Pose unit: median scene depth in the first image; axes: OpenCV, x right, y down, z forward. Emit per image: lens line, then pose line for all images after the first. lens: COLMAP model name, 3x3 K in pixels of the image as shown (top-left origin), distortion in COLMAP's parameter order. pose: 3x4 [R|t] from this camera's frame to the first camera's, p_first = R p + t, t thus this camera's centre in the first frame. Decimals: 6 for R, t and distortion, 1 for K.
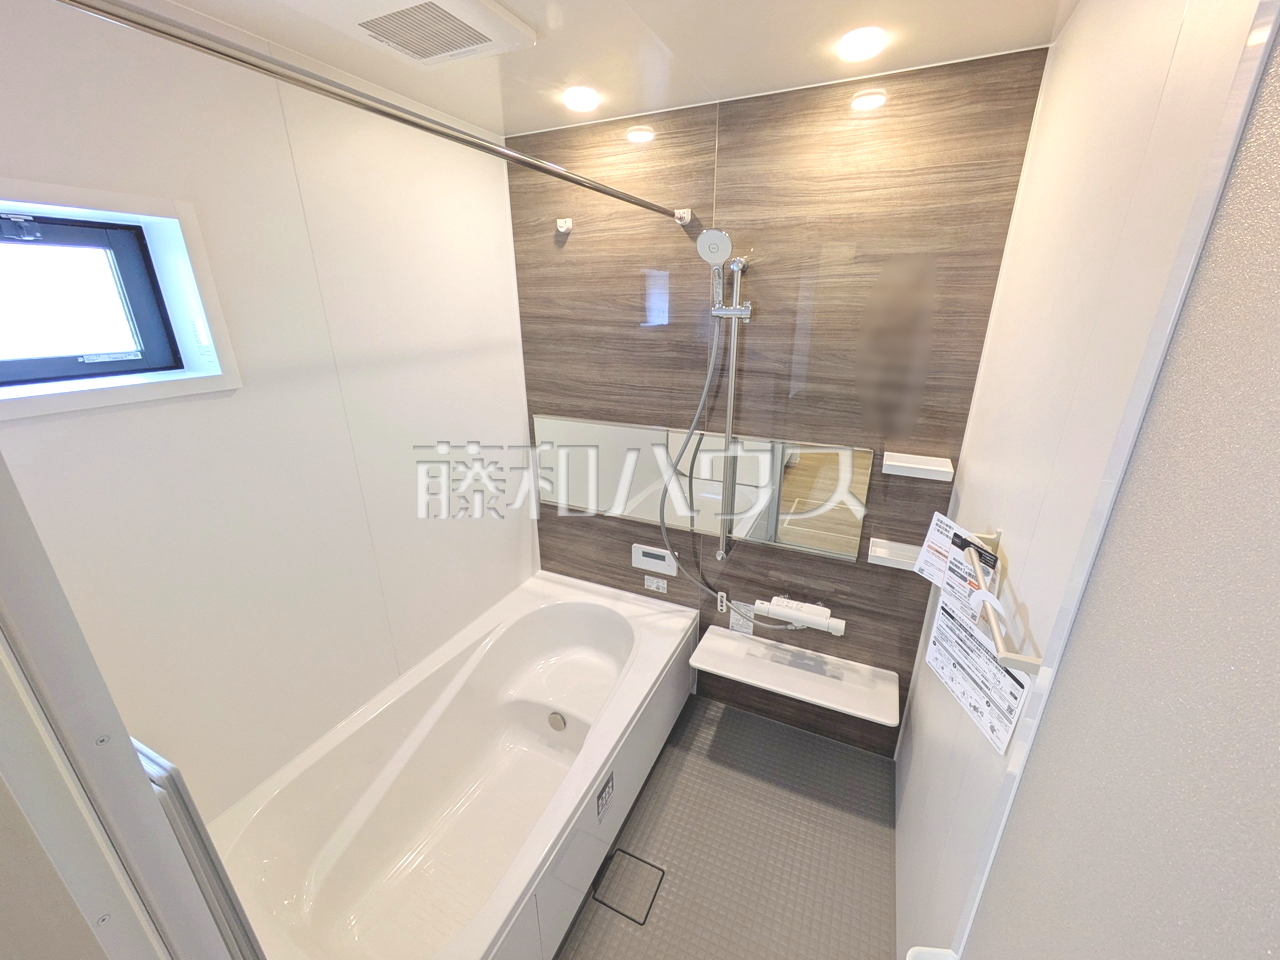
lens RADIAL K [[508.8, 0, 644.2], [0, 508.8, 481.5], [0, 0, 1]] dist [-0.001115, 0.000792]
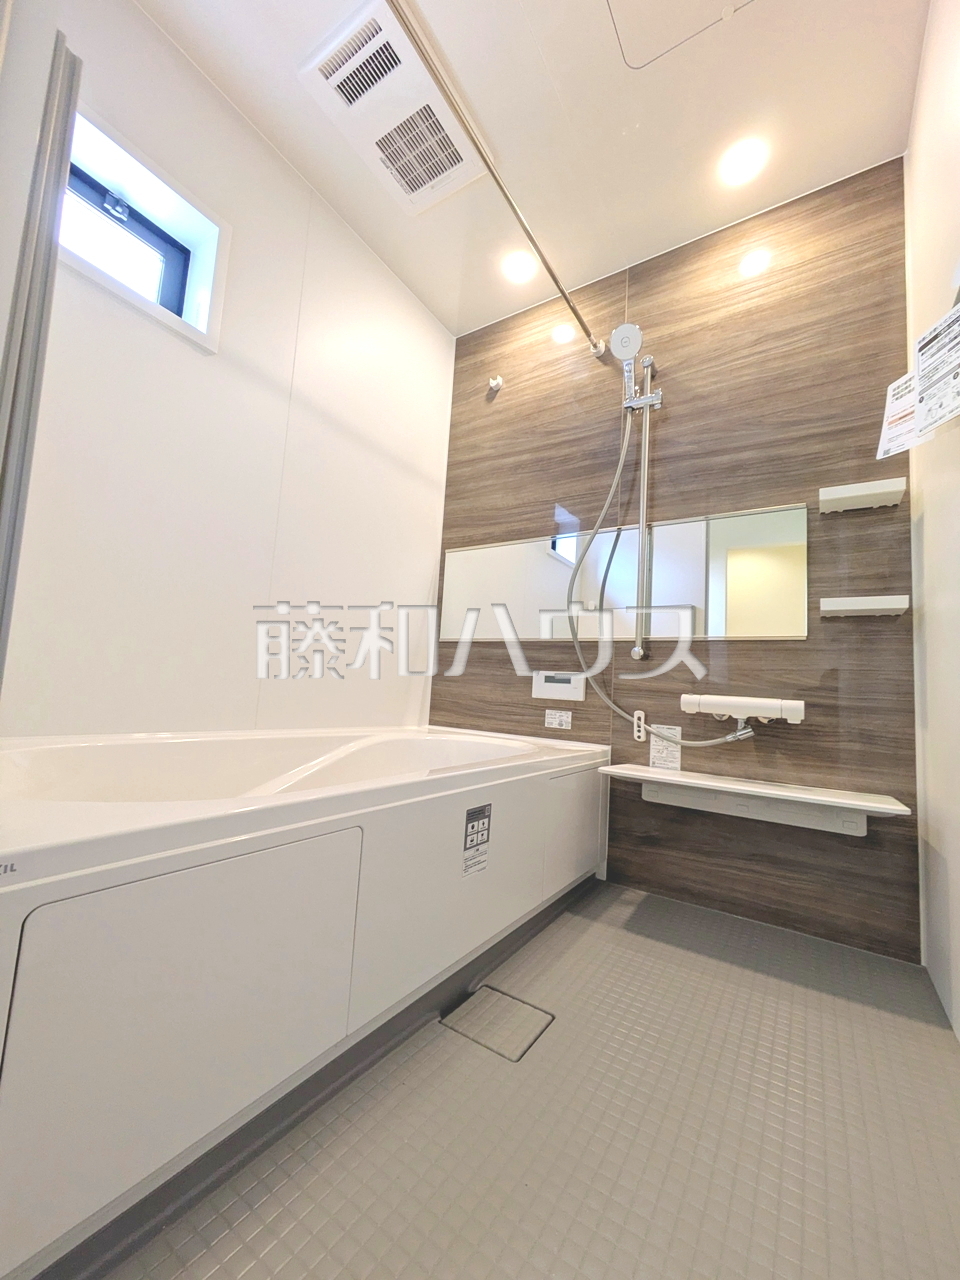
lens RADIAL K [[503.8, 0, 479.1], [0, 503.8, 641.6], [0, 0, 1]] dist [0.000490, 0.000524]
pose [[0.988741, 0.053440, -0.139766, 0.002889], [-0.109121, 0.896631, -0.429122, 0.557923], [0.102386, 0.439542, 0.892367, 0.205763]]
